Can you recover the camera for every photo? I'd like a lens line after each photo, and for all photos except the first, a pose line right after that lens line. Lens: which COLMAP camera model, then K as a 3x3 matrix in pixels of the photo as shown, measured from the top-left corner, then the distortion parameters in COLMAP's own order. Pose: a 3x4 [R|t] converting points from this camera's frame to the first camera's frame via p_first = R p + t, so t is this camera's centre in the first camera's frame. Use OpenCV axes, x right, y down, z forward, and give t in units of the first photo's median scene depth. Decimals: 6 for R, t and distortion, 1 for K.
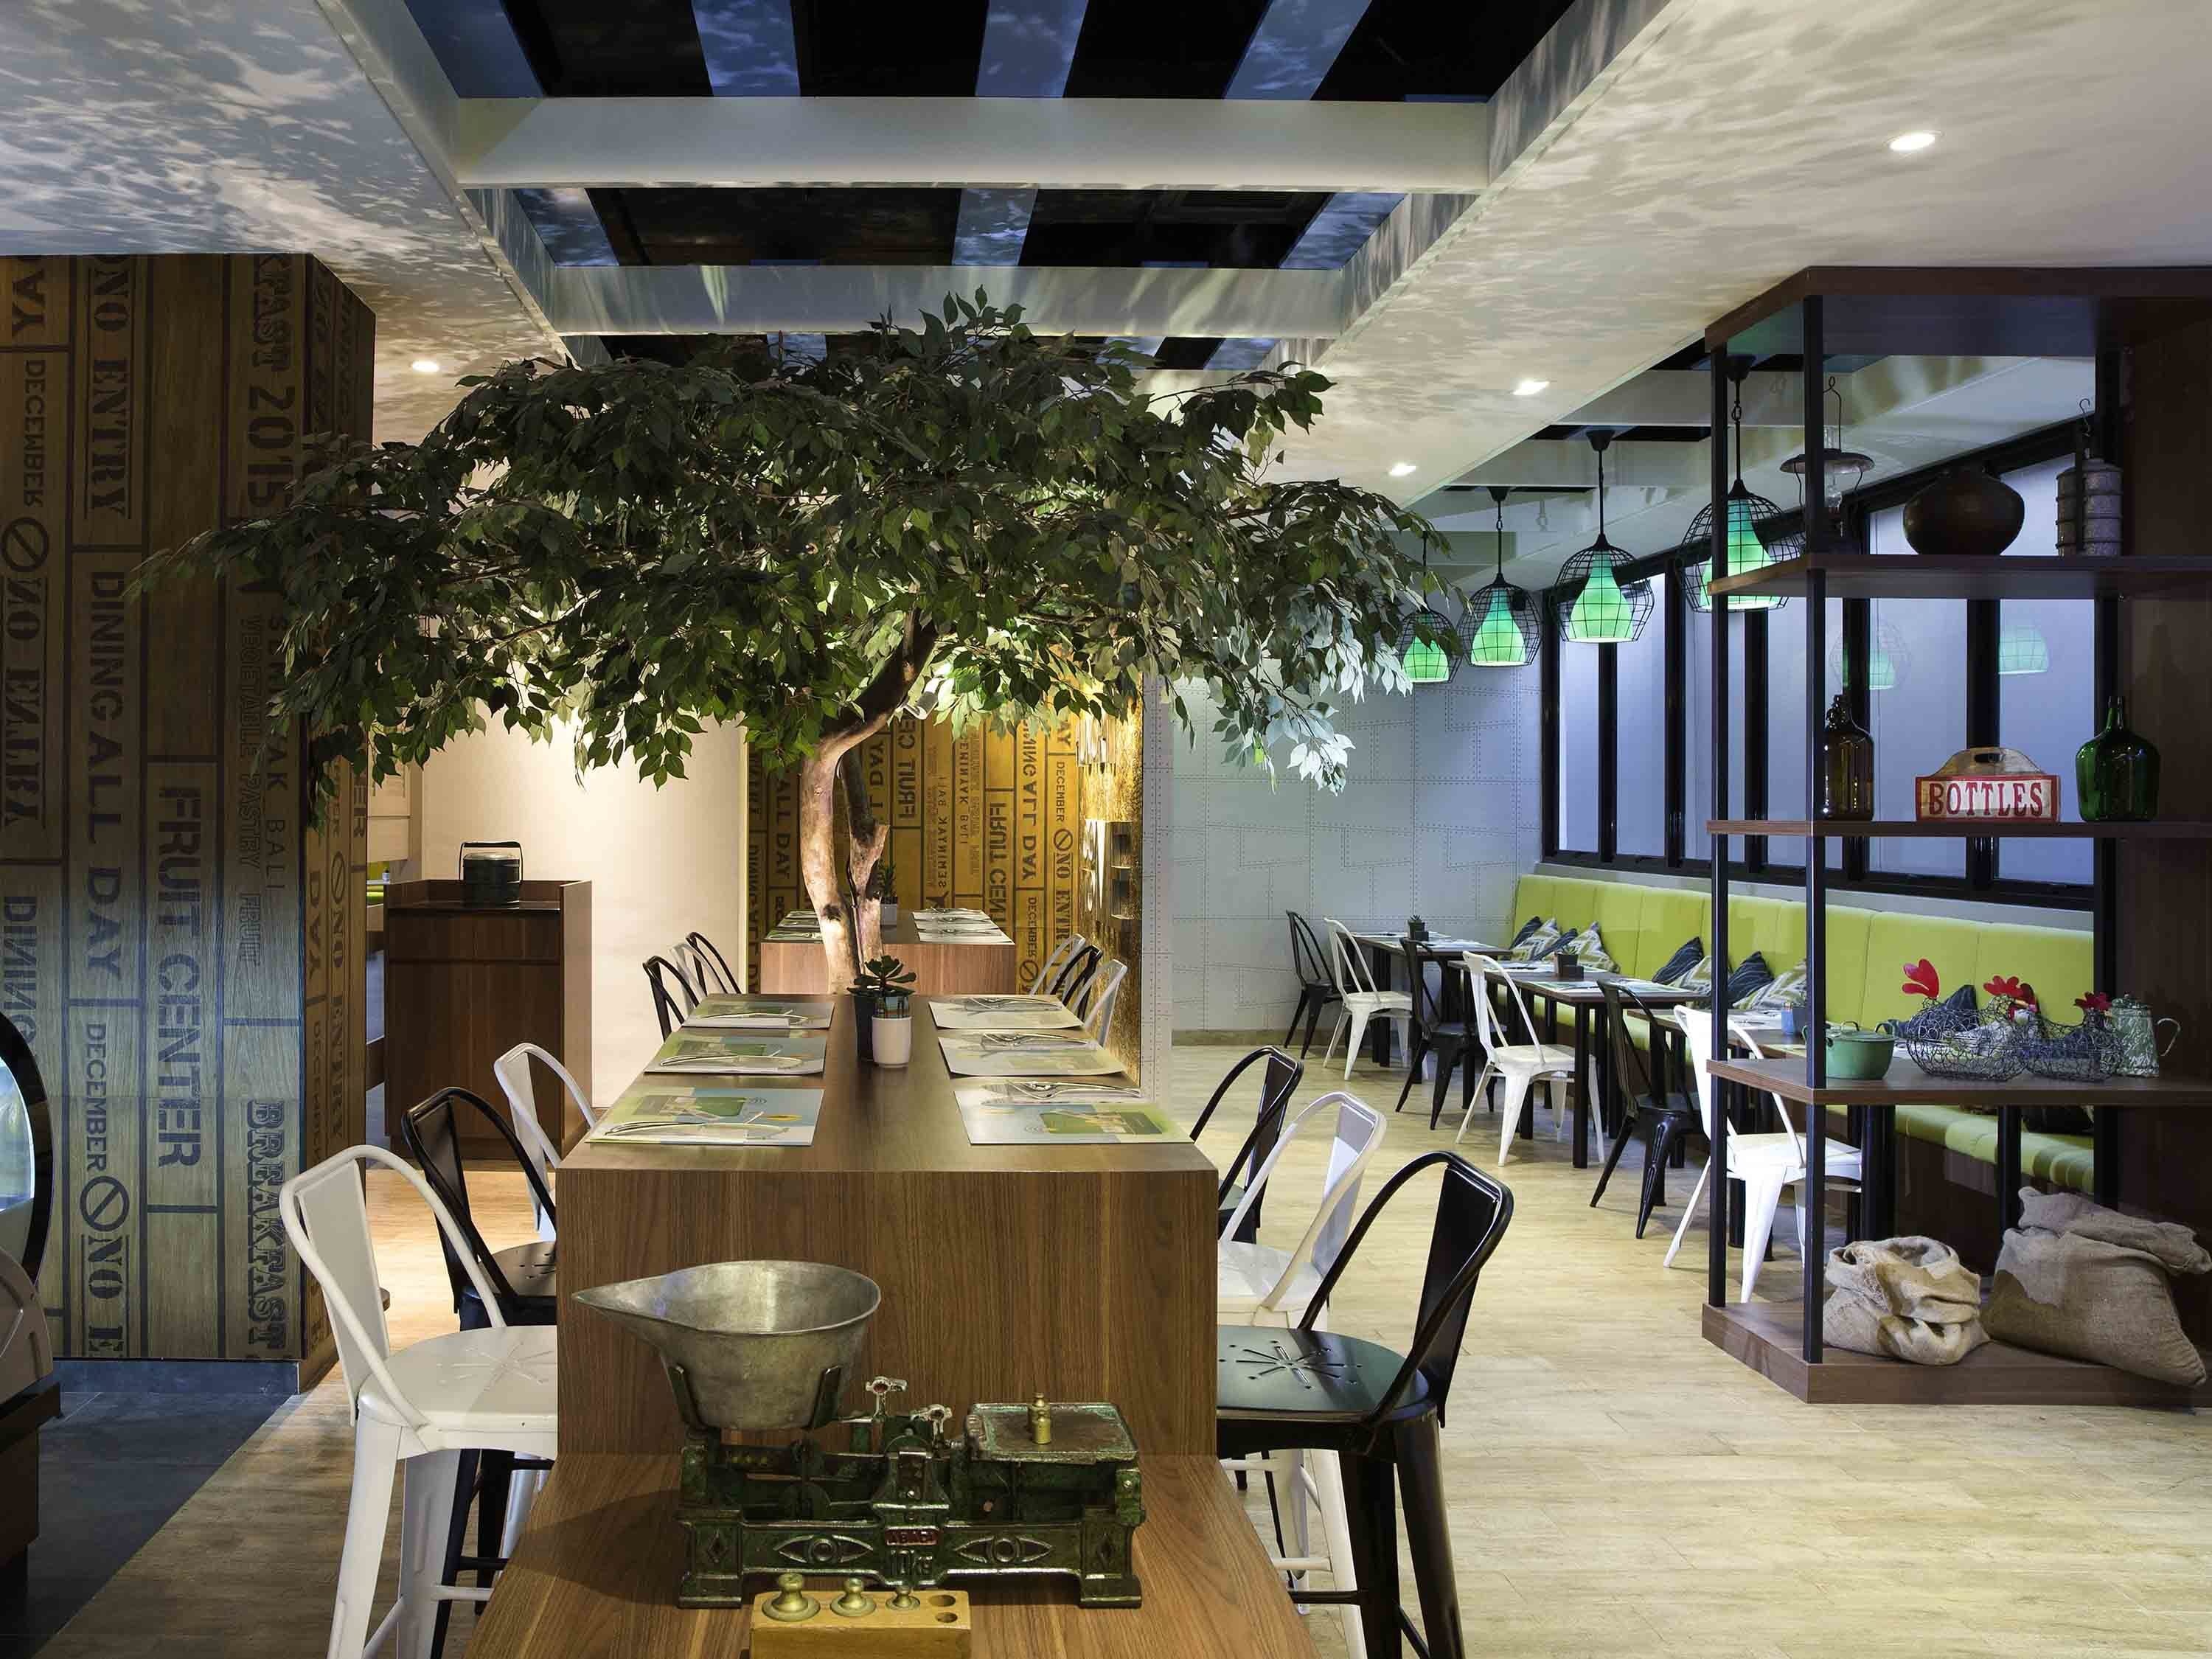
lens RADIAL K [[1589.2, 0, 1106.1], [0, 1589.2, 808.3], [0, 0, 1]] dist [-0.013209, 0.008741]
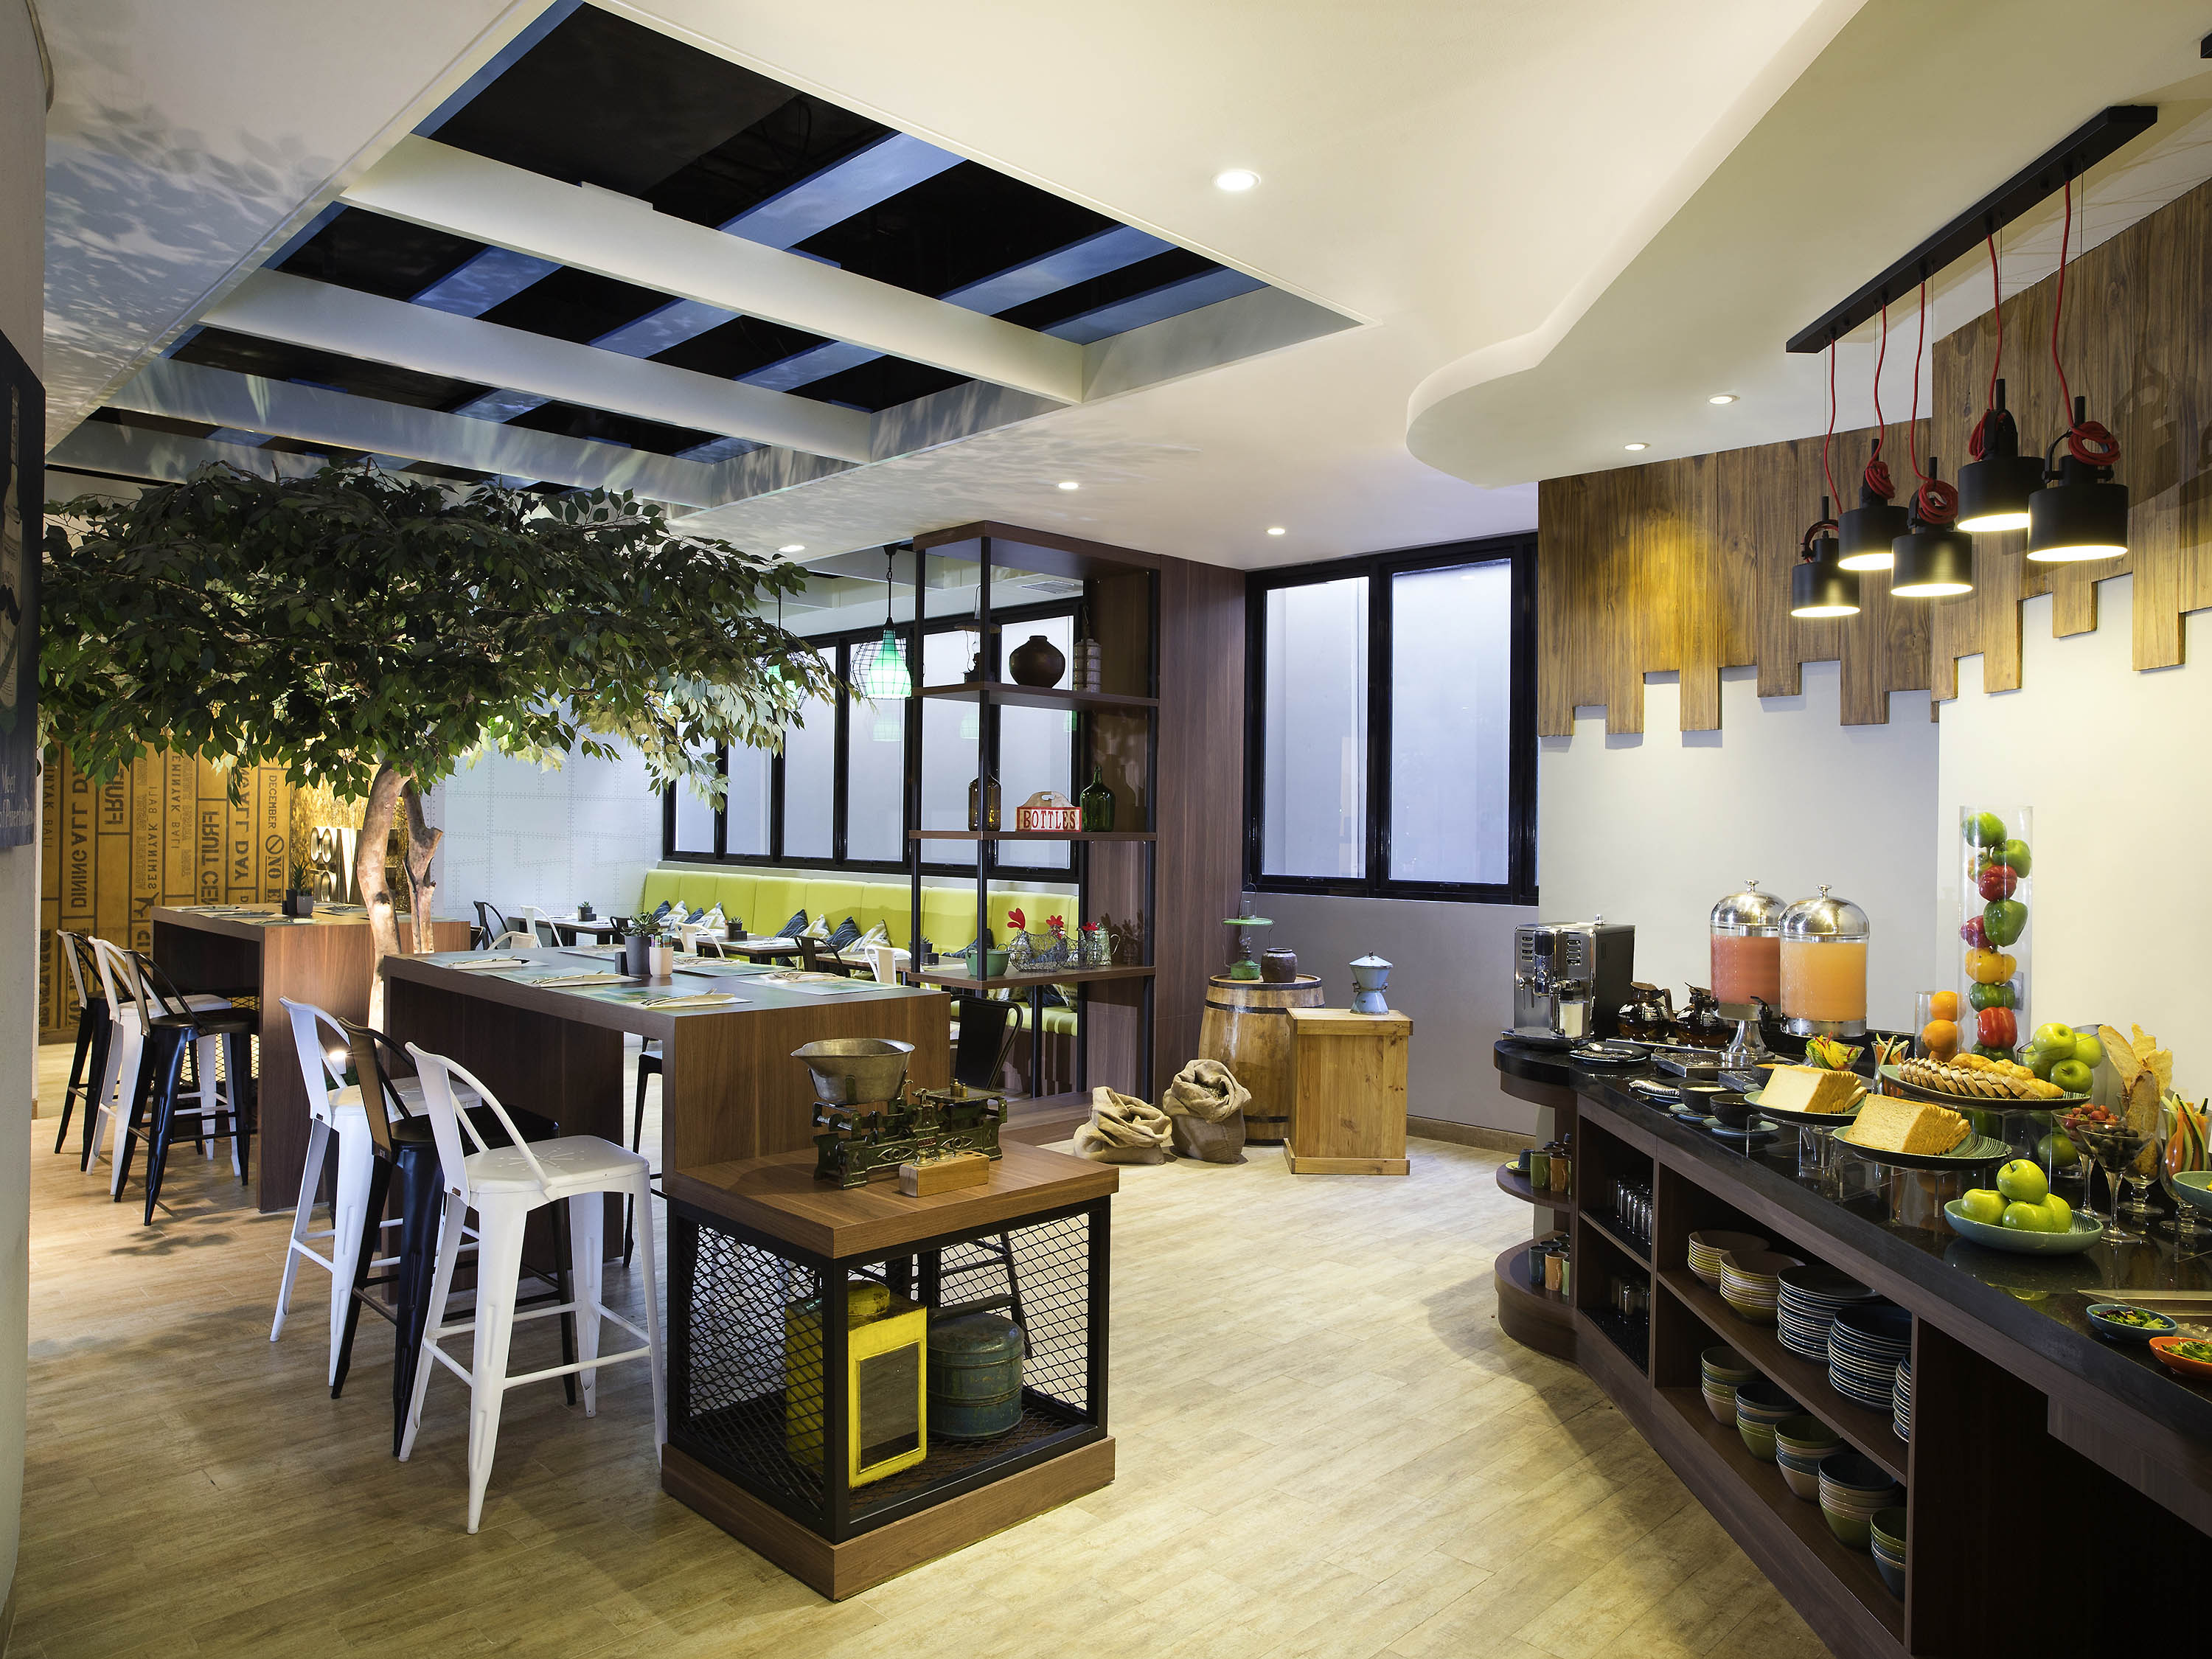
lens RADIAL K [[1486.1, 0, 1104.8], [0, 1486.1, 828.1], [0, 0, 1]] dist [-0.008609, 0.000436]
pose [[0.725063, 0.004086, 0.688671, -0.325716], [-0.010109, 0.999938, 0.004710, -0.002714], [-0.688608, -0.010377, 0.725059, -0.166530]]
